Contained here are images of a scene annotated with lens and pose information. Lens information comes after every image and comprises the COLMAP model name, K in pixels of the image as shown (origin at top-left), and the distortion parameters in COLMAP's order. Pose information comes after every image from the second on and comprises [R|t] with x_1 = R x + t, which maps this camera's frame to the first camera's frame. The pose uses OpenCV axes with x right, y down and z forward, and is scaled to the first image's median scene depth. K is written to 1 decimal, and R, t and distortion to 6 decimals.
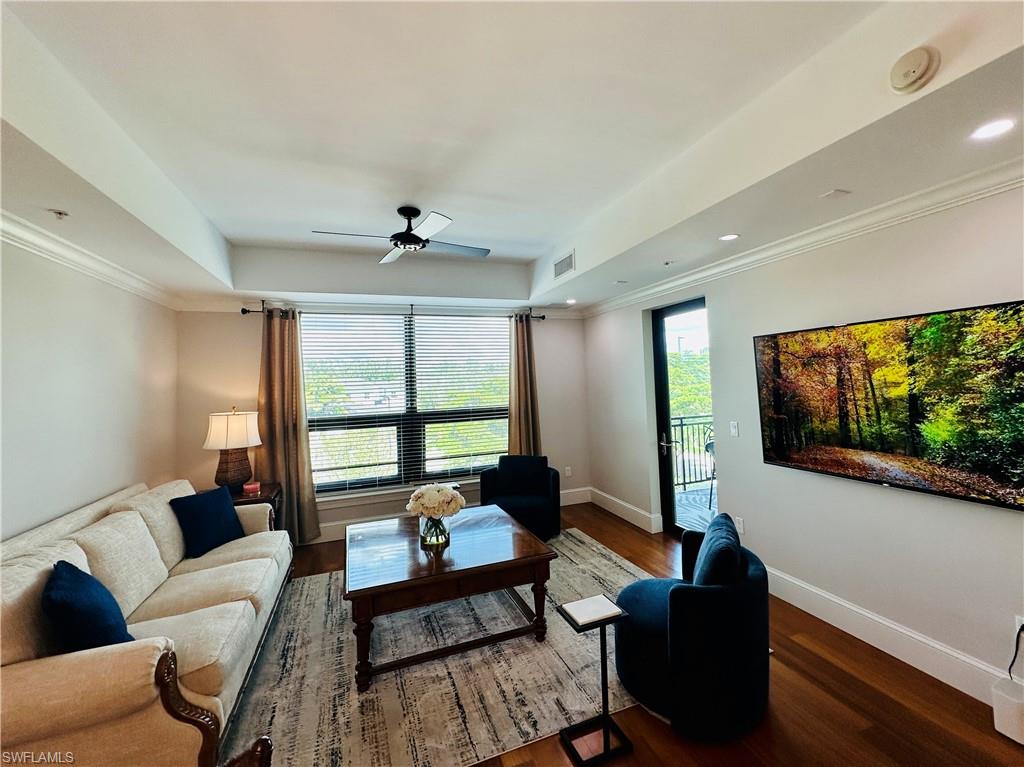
lens RADIAL K [[438.9, 0, 529.7], [0, 438.9, 359.7], [0, 0, 1]] dist [0.002186, -0.000102]
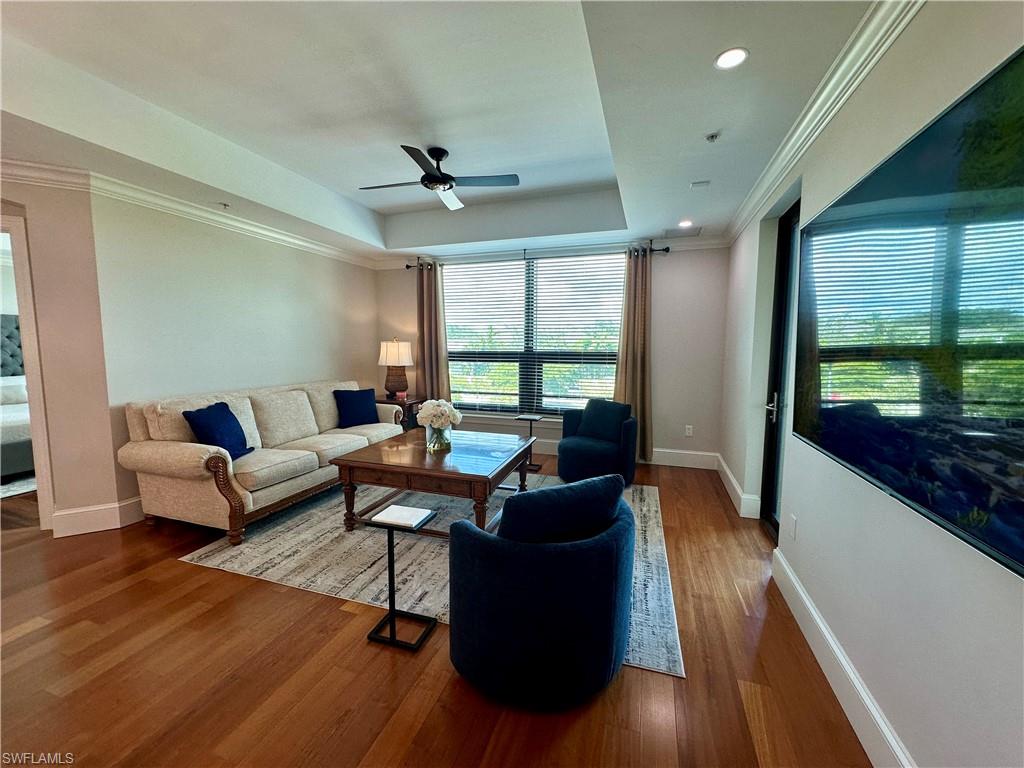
lens RADIAL K [[409.0, 0, 512.2], [0, 409.0, 385.7], [0, 0, 1]] dist [-0.000611, -0.000039]
pose [[0.768148, 0.102150, -0.632072, 0.394894], [-0.001849, 0.987541, 0.157350, 0.048290], [0.640270, -0.119699, 0.758766, 0.203657]]
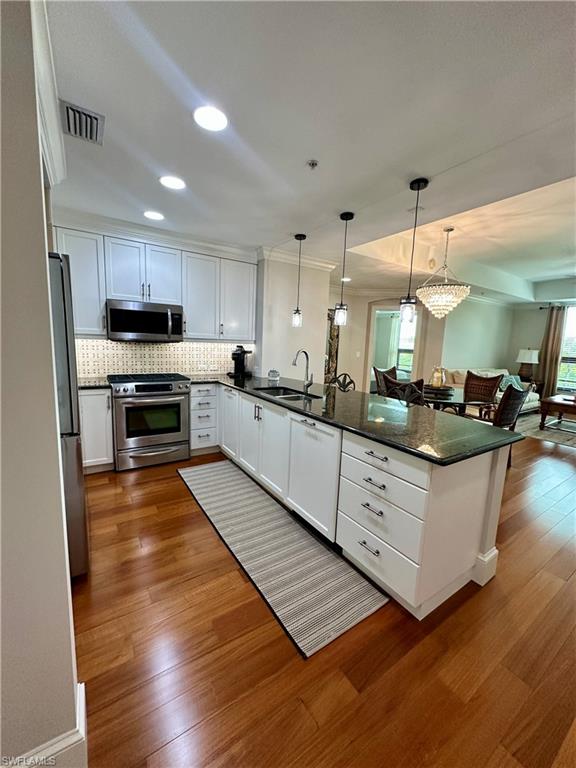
lens RADIAL K [[306.7, 0, 289.9], [0, 306.7, 384.1], [0, 0, 1]] dist [-0.000611, -0.000039]
pose [[0.216882, 0.190319, -0.957466, 0.689007], [-0.009045, 0.981161, 0.192980, -0.013744], [0.976156, -0.033193, 0.214518, -0.665496]]
